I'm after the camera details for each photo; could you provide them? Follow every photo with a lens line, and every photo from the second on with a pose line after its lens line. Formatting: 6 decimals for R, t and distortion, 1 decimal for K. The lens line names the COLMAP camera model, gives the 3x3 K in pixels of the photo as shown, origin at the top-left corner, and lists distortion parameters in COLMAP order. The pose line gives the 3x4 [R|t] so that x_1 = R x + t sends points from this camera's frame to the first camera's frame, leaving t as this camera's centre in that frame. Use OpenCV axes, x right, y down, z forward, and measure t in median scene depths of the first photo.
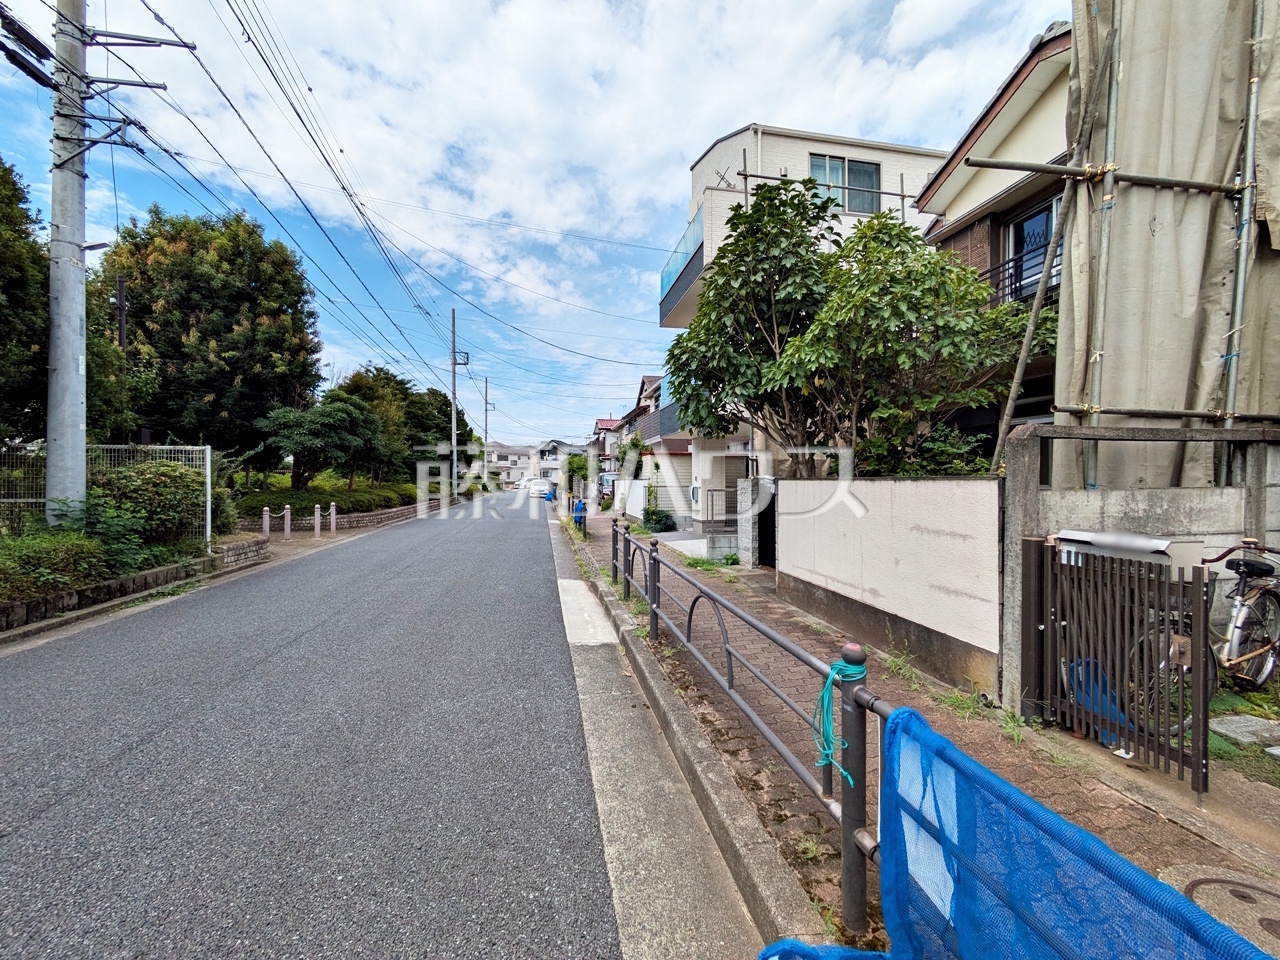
lens RADIAL K [[505.3, 0, 638.6], [0, 505.3, 479.6], [0, 0, 1]] dist [-0.002008, 0.003203]
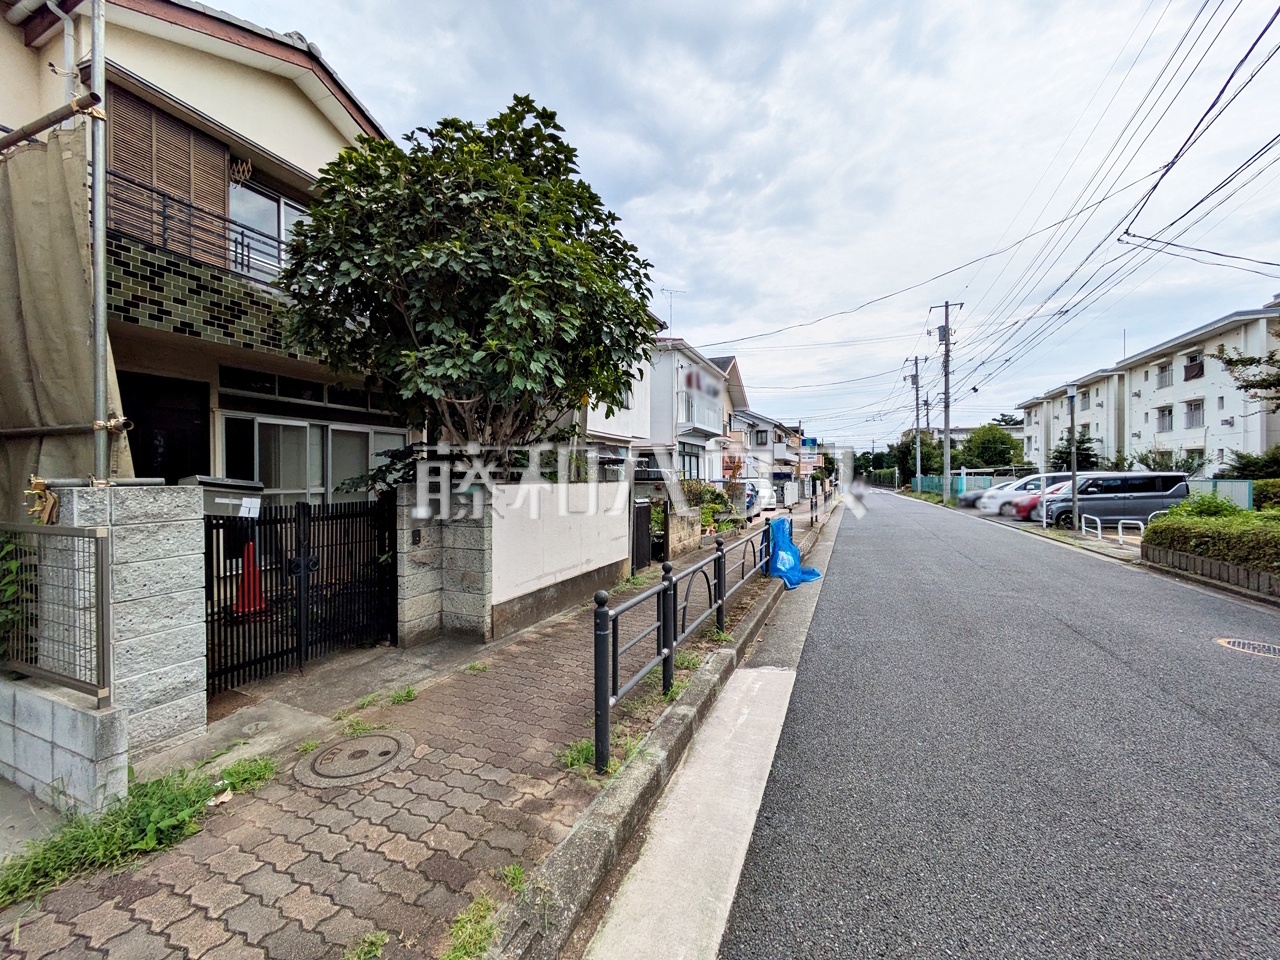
lens RADIAL K [[505.3, 0, 639.2], [0, 505.3, 479.9], [0, 0, 1]] dist [-0.002008, 0.003203]
pose [[-0.830422, 0.000359, 0.557135, -0.438088], [0.003139, 0.999987, 0.004034, -0.011423], [-0.557126, 0.005099, -0.830412, 2.061352]]
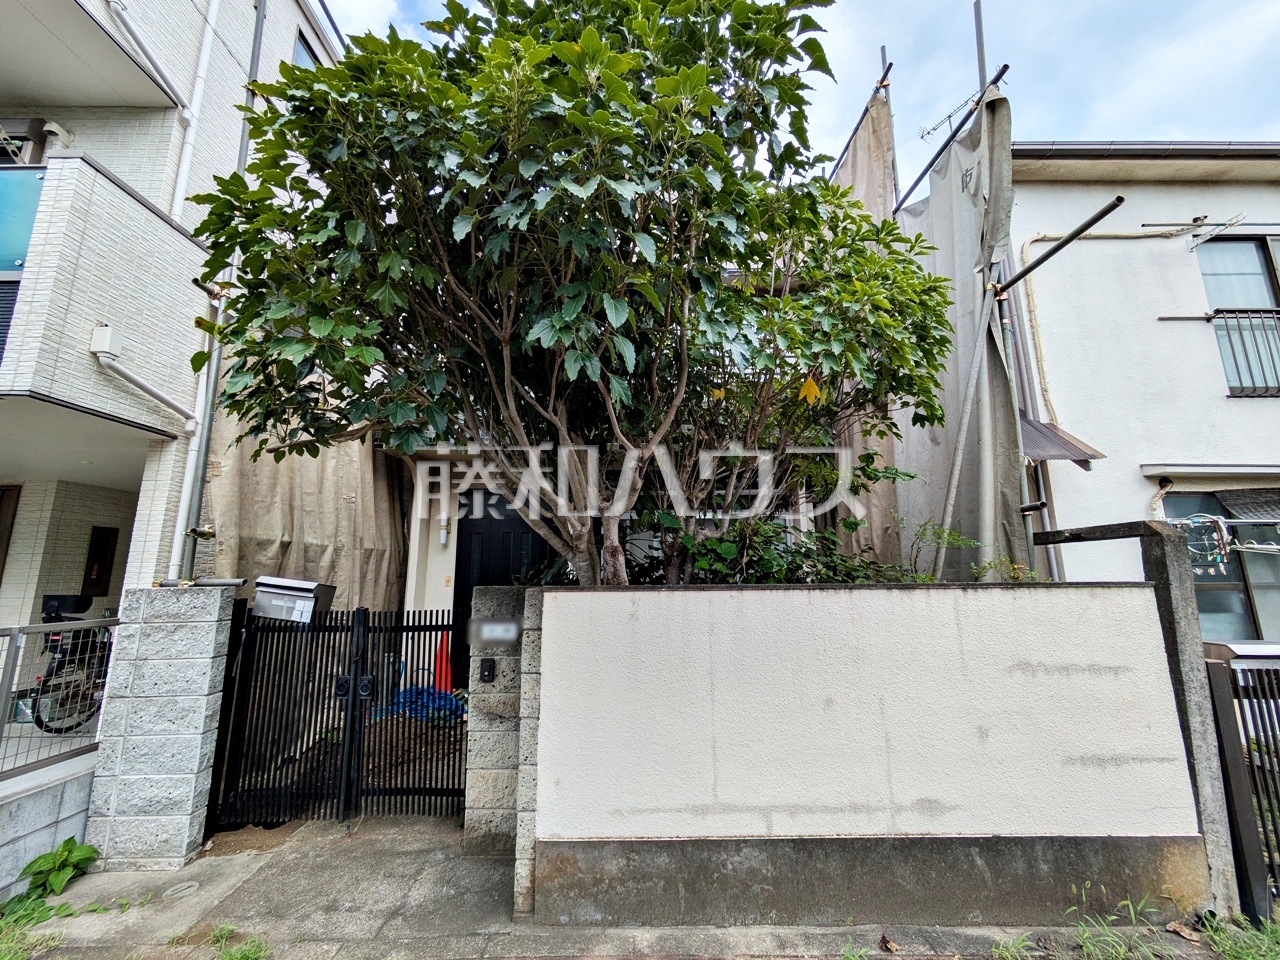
lens RADIAL K [[505.3, 0, 638.5], [0, 505.3, 482.7], [0, 0, 1]] dist [-0.002008, 0.003203]
pose [[0.182282, 0.178497, 0.966909, -0.156063], [0.005027, 0.983202, -0.182452, -0.013844], [-0.983233, 0.038118, 0.178322, 1.170247]]
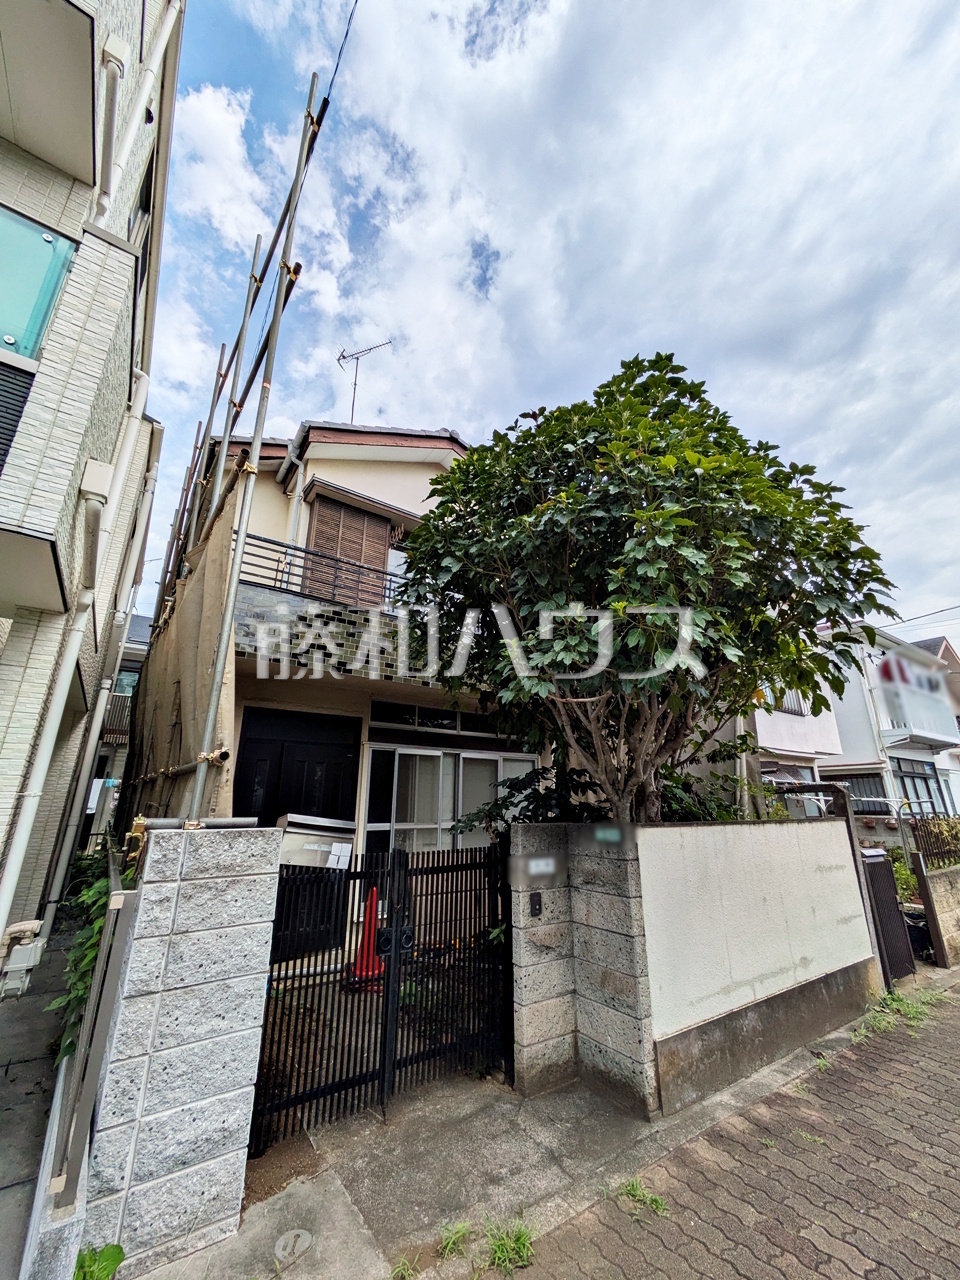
lens RADIAL K [[505.3, 0, 483.2], [0, 505.3, 638.7], [0, 0, 1]] dist [-0.002008, 0.003203]
pose [[-0.410432, 0.288051, 0.865201, -0.208038], [-0.001898, 0.948526, -0.316693, -0.024520], [-0.911889, -0.131623, -0.388759, 1.871688]]
